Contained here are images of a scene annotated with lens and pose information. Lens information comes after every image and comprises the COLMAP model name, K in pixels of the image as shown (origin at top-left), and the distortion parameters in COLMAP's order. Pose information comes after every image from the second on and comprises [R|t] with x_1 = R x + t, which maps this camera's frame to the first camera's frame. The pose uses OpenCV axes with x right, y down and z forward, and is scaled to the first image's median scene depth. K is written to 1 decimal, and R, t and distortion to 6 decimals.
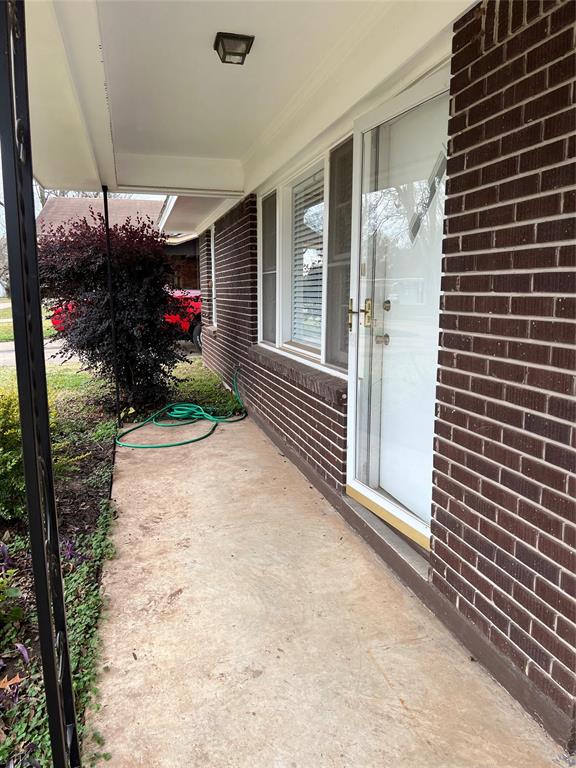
lens RADIAL K [[581.4, 0, 286.9], [0, 581.4, 381.4], [0, 0, 1]] dist [0.043272, -0.007244]
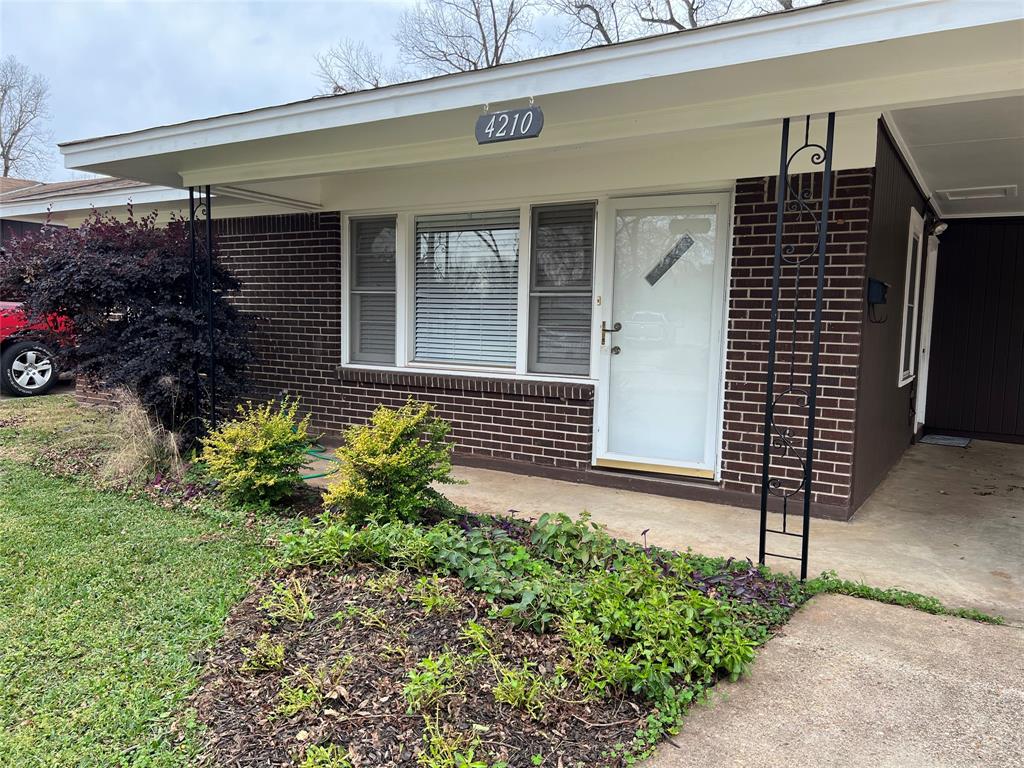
lens RADIAL K [[775.2, 0, 501.9], [0, 775.2, 389.9], [0, 0, 1]] dist [0.043272, -0.007244]
pose [[0.724190, -0.039777, 0.688452, -1.885741], [0.078490, 0.996602, -0.024983, 0.068490], [-0.685119, 0.072129, 0.724851, -0.230519]]
